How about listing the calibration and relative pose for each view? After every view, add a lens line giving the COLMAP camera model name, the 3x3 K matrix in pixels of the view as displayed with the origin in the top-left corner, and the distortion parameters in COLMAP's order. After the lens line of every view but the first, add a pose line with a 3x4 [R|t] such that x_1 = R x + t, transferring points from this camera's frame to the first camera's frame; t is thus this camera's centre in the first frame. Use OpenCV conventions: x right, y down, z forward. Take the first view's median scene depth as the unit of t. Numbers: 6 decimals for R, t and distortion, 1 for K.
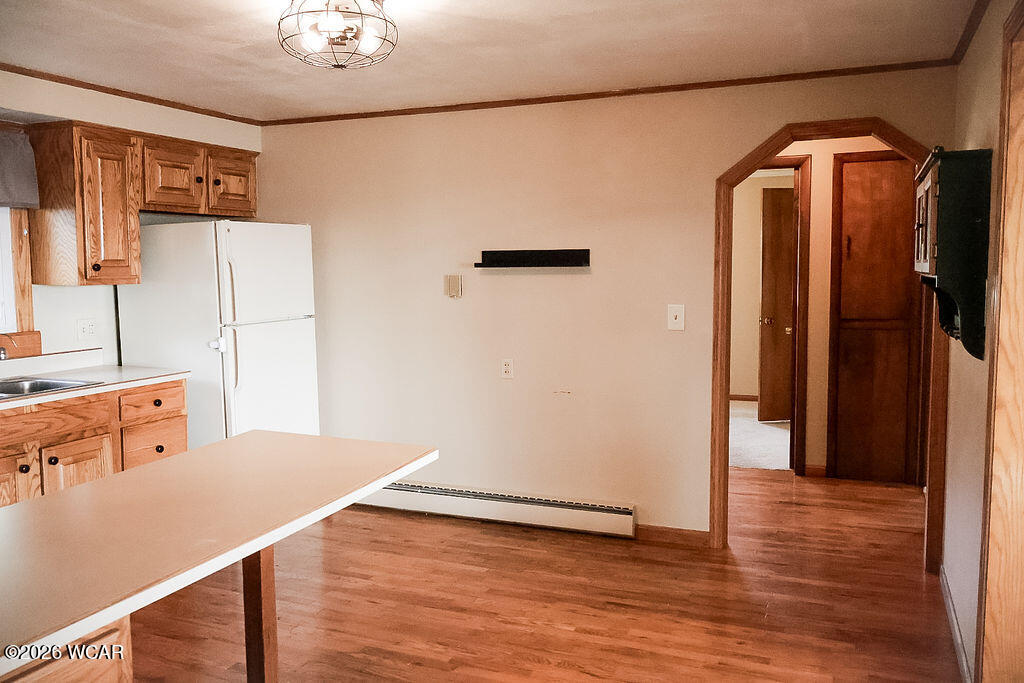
lens RADIAL K [[857.0, 0, 514.5], [0, 857.0, 343.0], [0, 0, 1]] dist [-0.001023, -0.002063]
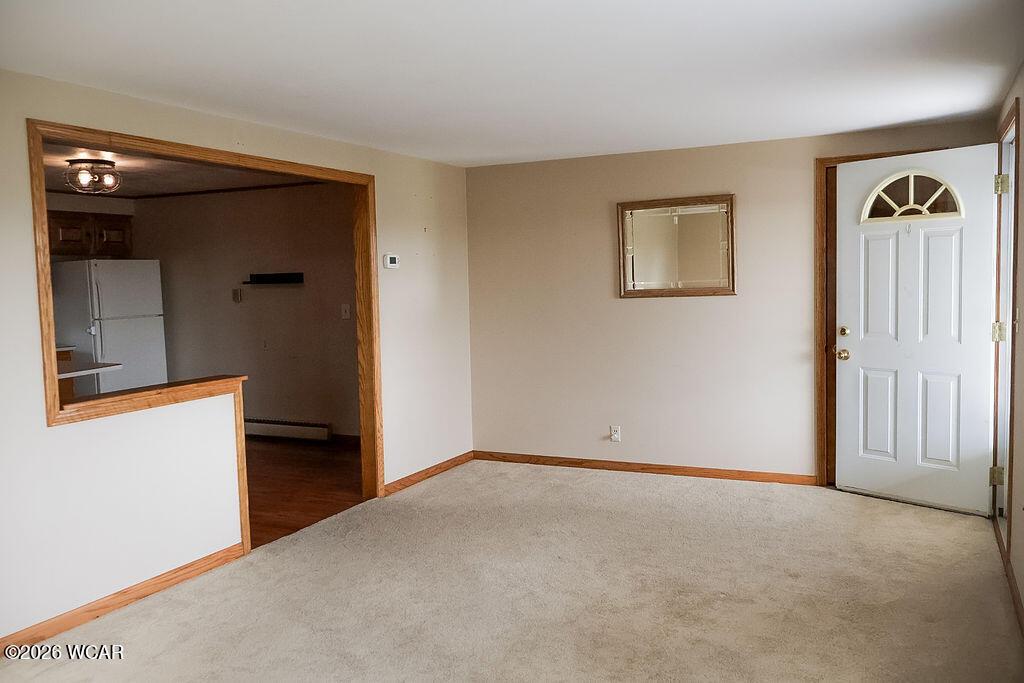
lens RADIAL K [[843.8, 0, 512.0], [0, 843.8, 341.5], [0, 0, 1]] dist [0.027718, -0.001078]
pose [[0.997731, -0.009645, -0.066635, 0.582944], [0.008559, 0.999826, -0.016577, 0.056356], [0.066784, 0.015969, 0.997640, -0.621347]]
